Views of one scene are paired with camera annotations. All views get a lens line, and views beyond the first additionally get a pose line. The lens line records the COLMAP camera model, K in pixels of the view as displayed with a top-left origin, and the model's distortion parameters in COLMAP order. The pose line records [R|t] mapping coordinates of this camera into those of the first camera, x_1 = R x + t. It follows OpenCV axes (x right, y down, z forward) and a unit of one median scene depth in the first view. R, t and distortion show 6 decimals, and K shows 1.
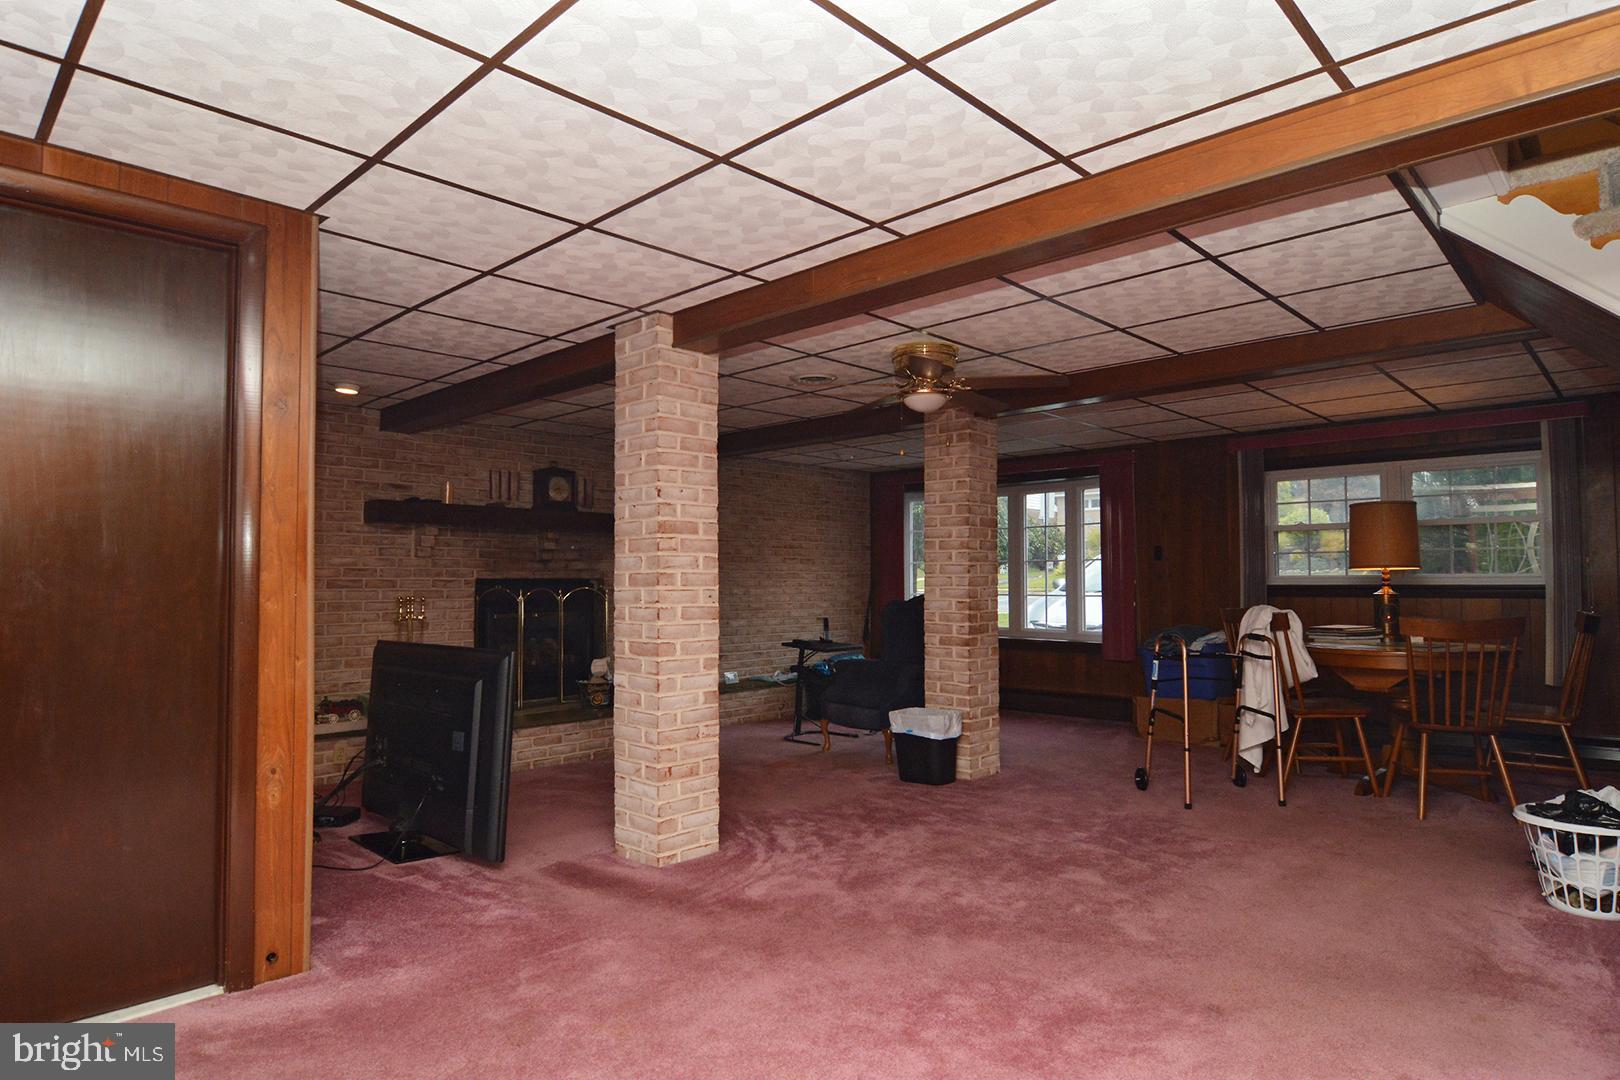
lens RADIAL K [[880.1, 0, 807.3], [0, 880.1, 549.0], [0, 0, 1]] dist [-0.002491, -0.015218]
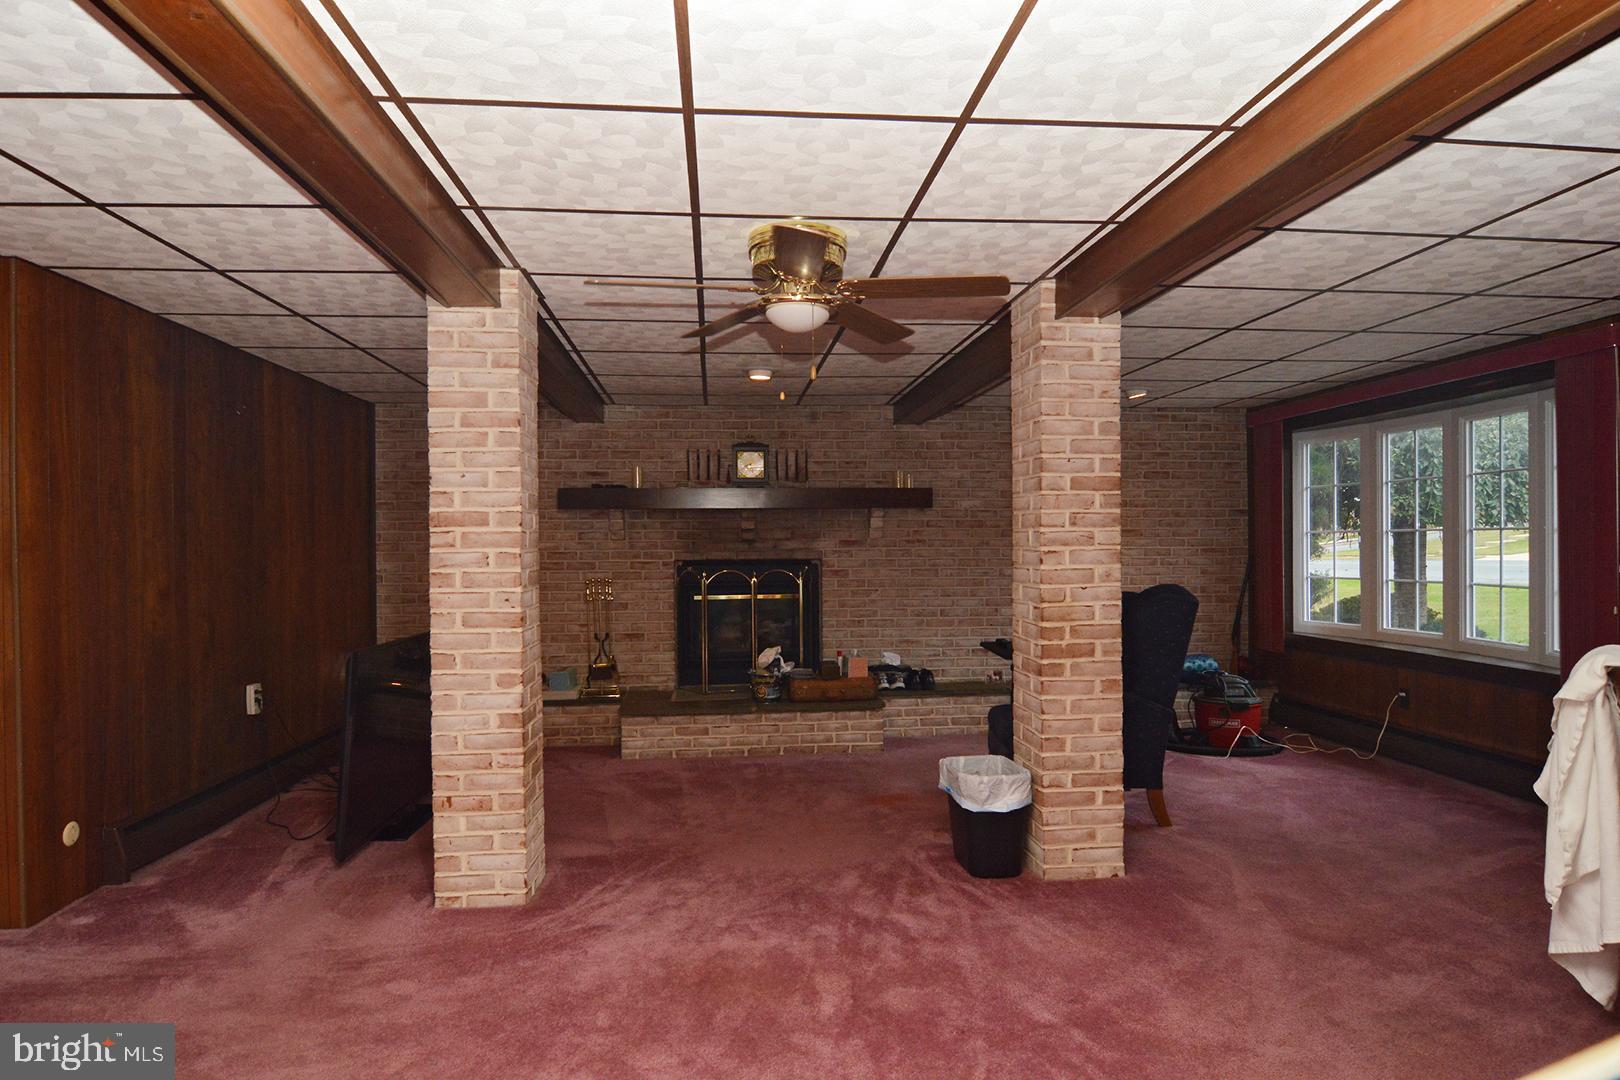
lens RADIAL K [[880.1, 0, 807.3], [0, 880.1, 549.0], [0, 0, 1]] dist [-0.002491, -0.015218]
pose [[0.773241, -0.001007, -0.634111, 0.449772], [0.028993, 0.999009, 0.033768, -0.010131], [0.633448, -0.044495, 0.772504, 0.381303]]
